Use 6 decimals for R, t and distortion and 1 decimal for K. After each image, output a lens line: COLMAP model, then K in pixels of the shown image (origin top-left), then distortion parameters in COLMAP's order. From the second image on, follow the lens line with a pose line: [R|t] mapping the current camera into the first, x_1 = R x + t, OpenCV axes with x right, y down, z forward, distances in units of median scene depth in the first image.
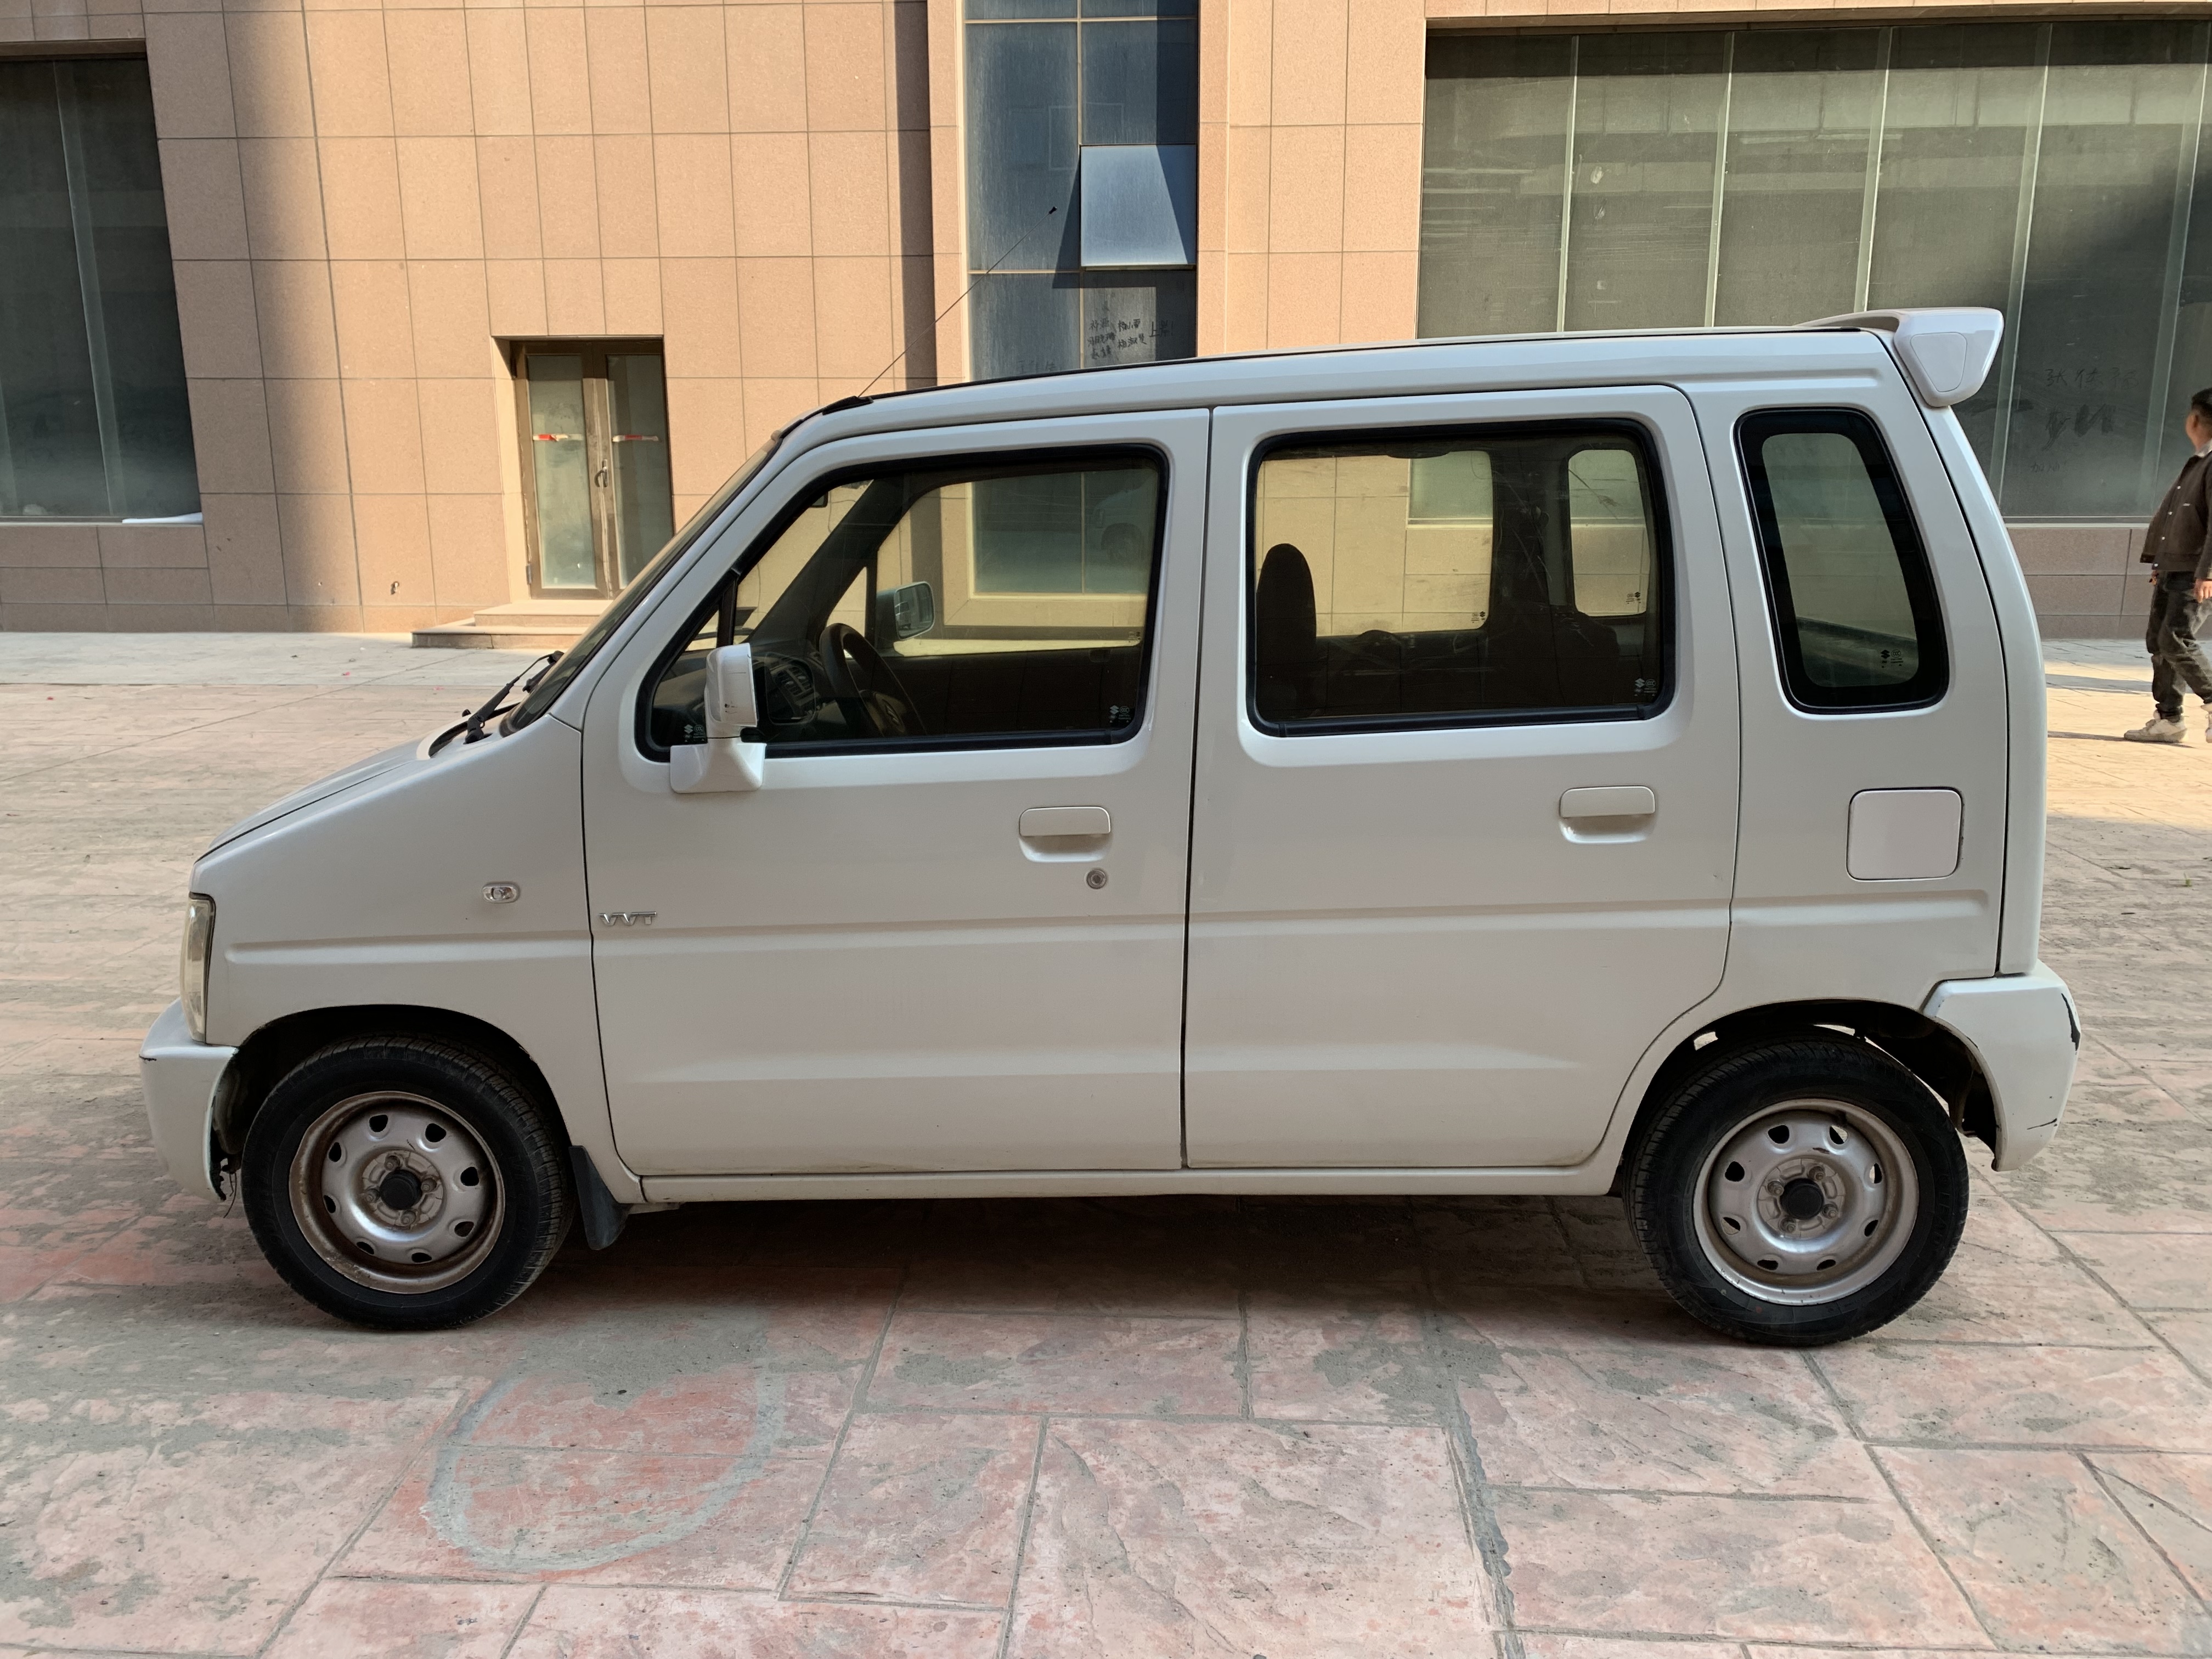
lens RADIAL K [[1690.0, 0, 1118.7], [0, 1690.0, 826.0], [0, 0, 1]] dist [0.019389, -0.012411]
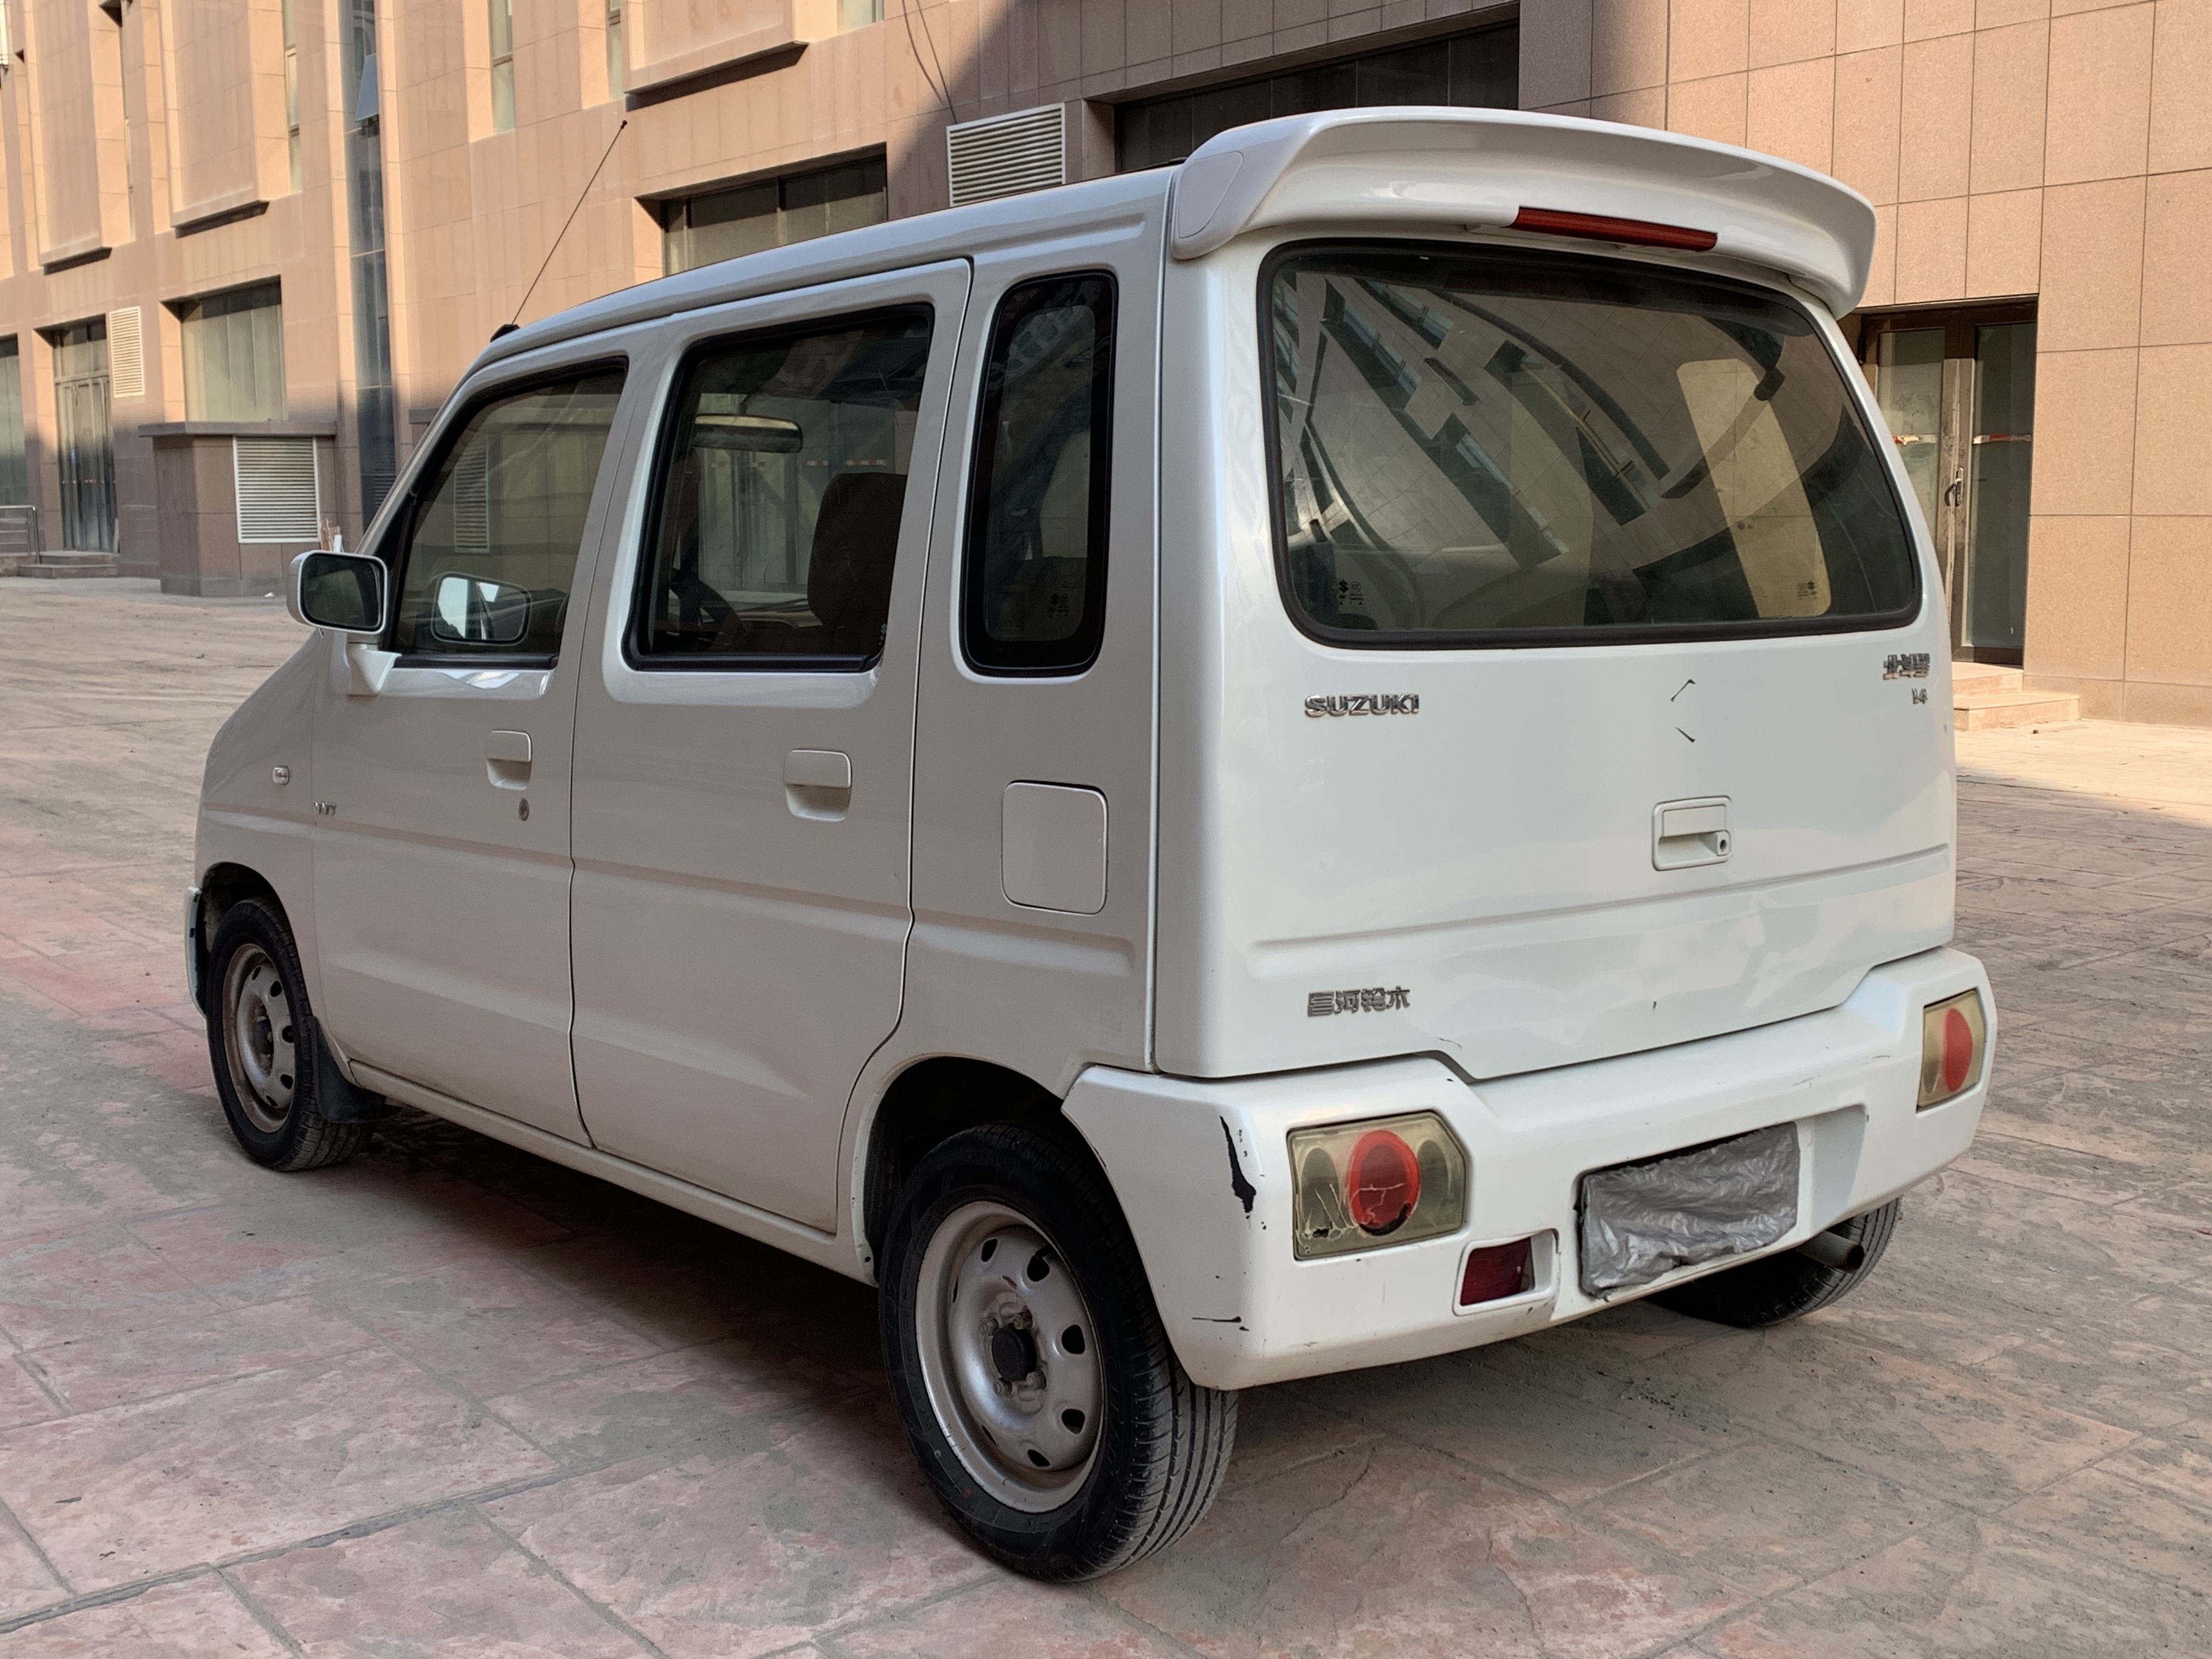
lens RADIAL K [[2402.0, 0, 1133.2], [0, 2402.0, 816.7], [0, 0, 1]] dist [0.070285, -0.148675]
pose [[0.669364, 0.095653, -0.736751, 1.196802], [-0.156401, 0.987596, -0.013876, 0.000942], [0.726286, 0.124517, 0.676021, 0.322547]]
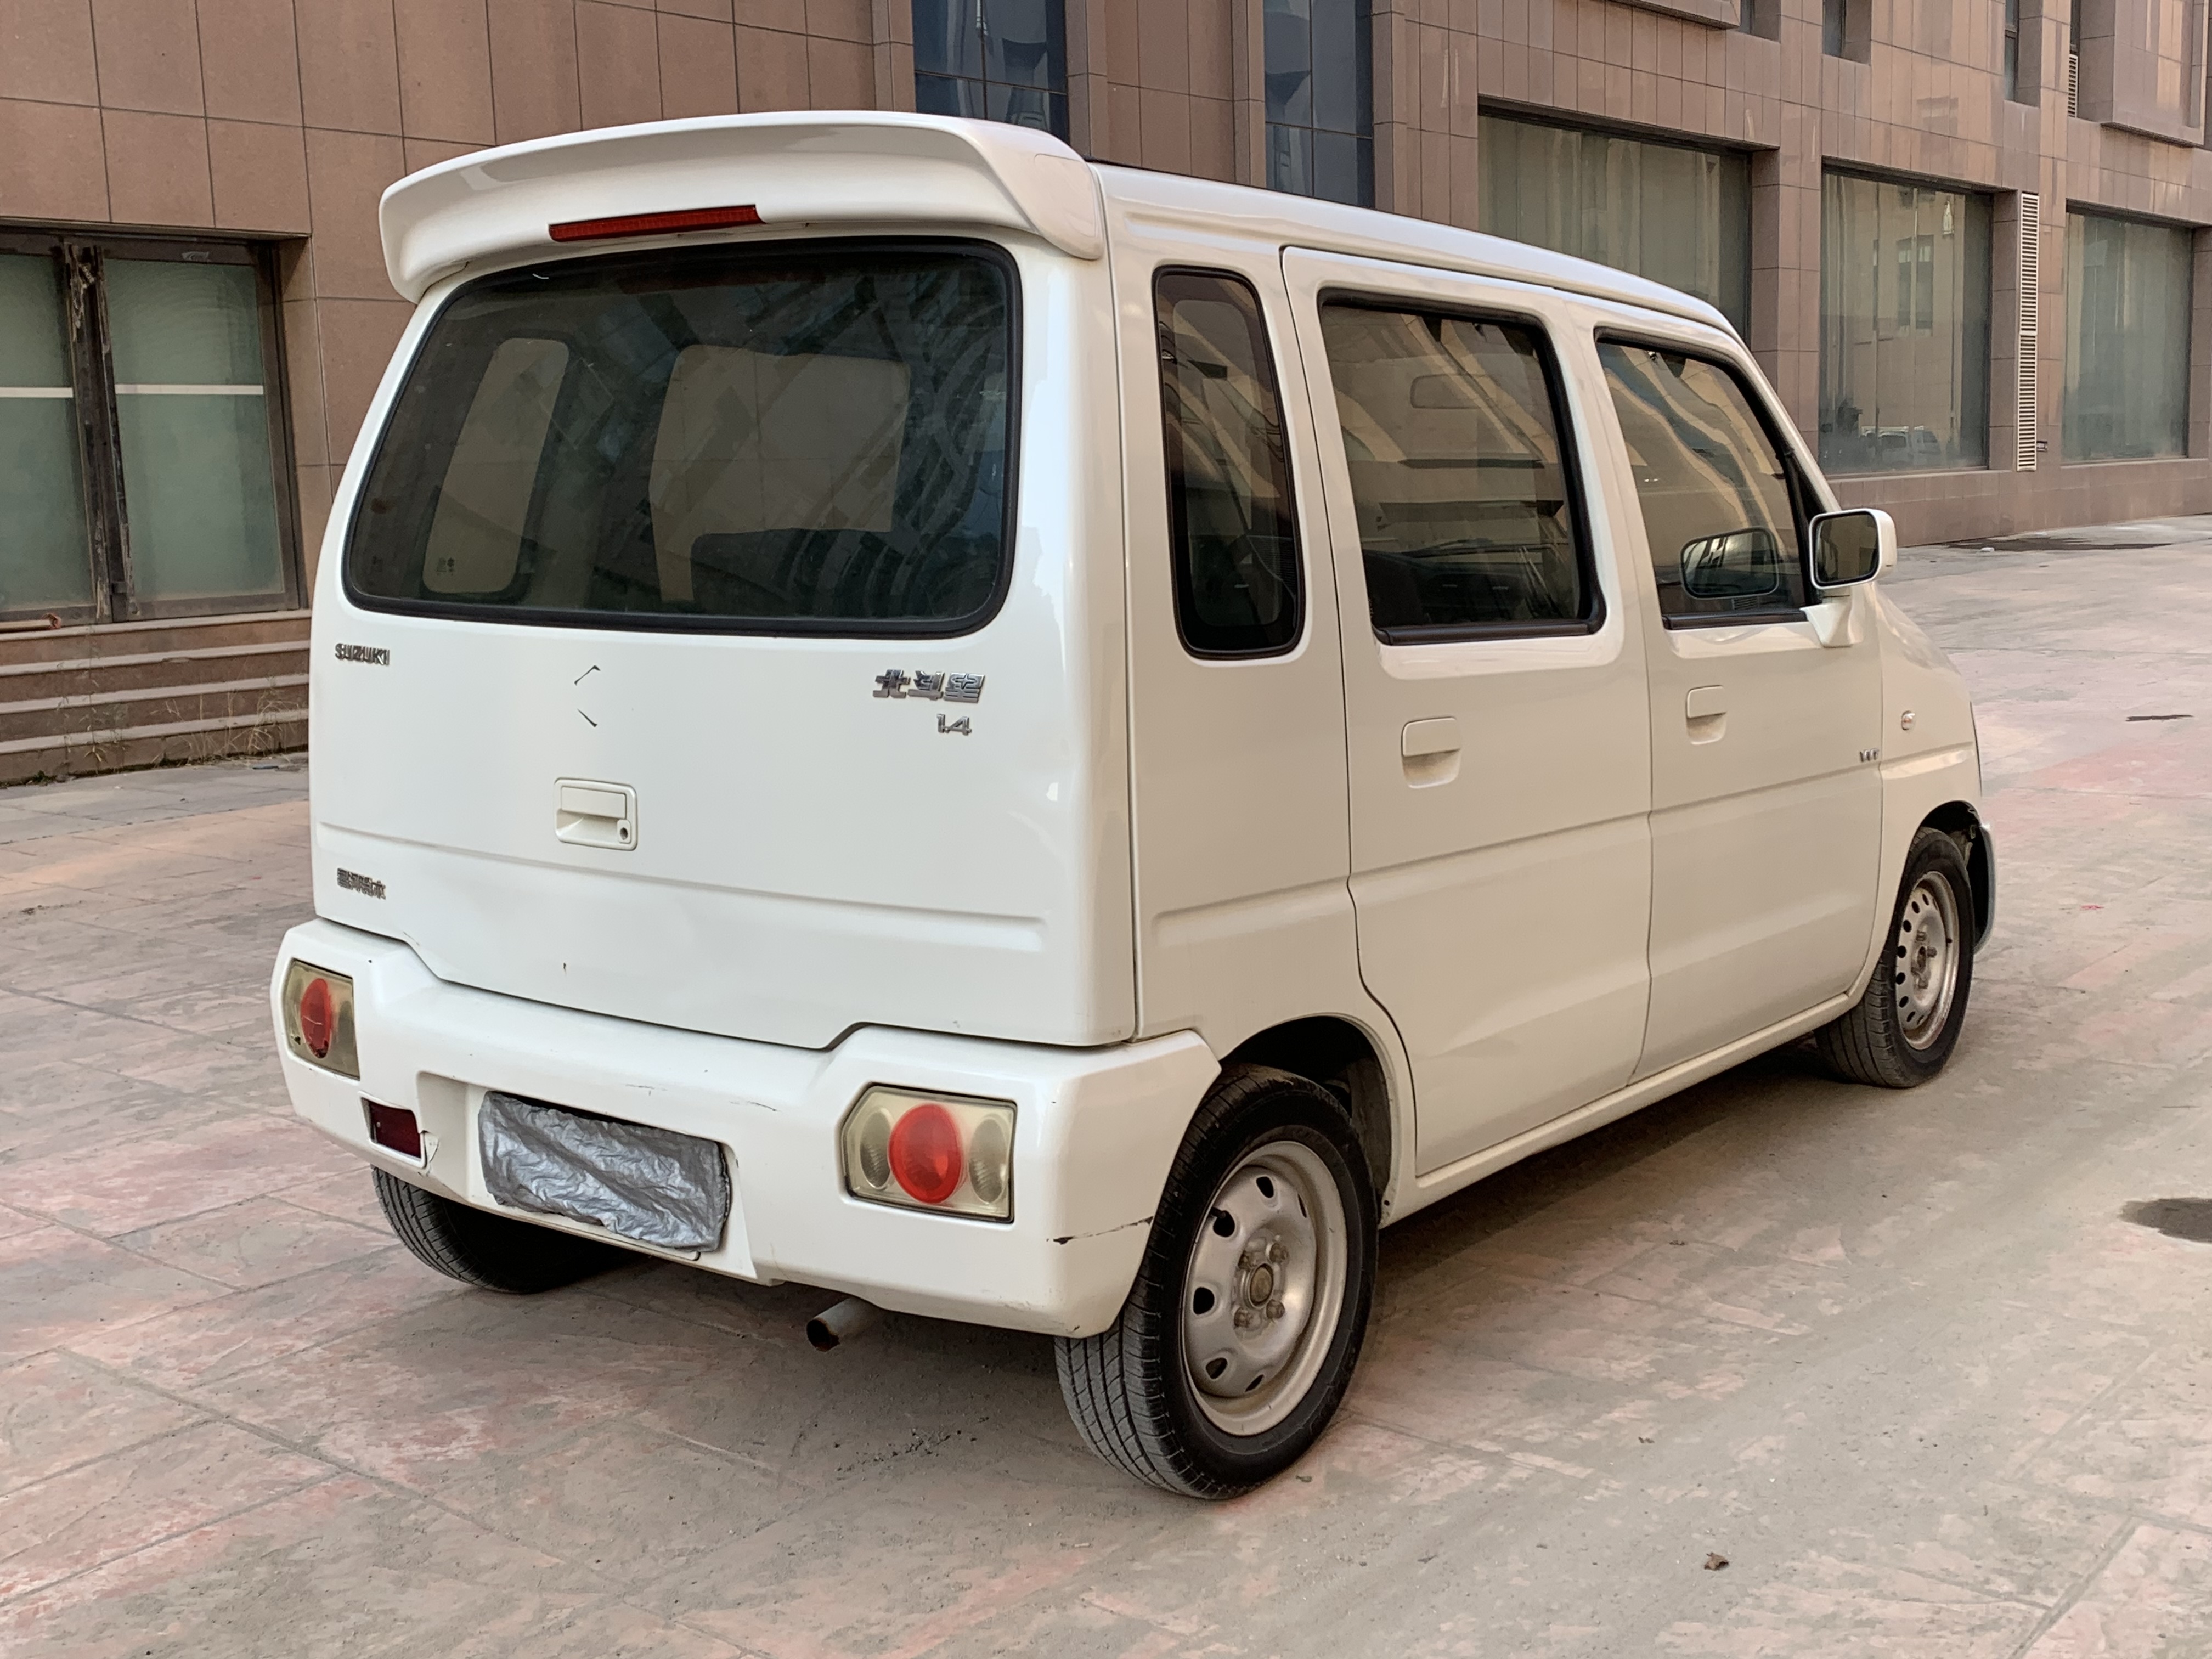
lens RADIAL K [[2394.8, 0, 1106.0], [0, 2394.8, 829.5], [0, 0, 1]] dist [0.101303, -0.261122]
pose [[-0.593849, 0.139797, -0.792338, 1.312265], [-0.140672, 0.951580, 0.273325, -0.376670], [0.792184, 0.273774, -0.545429, 2.033684]]
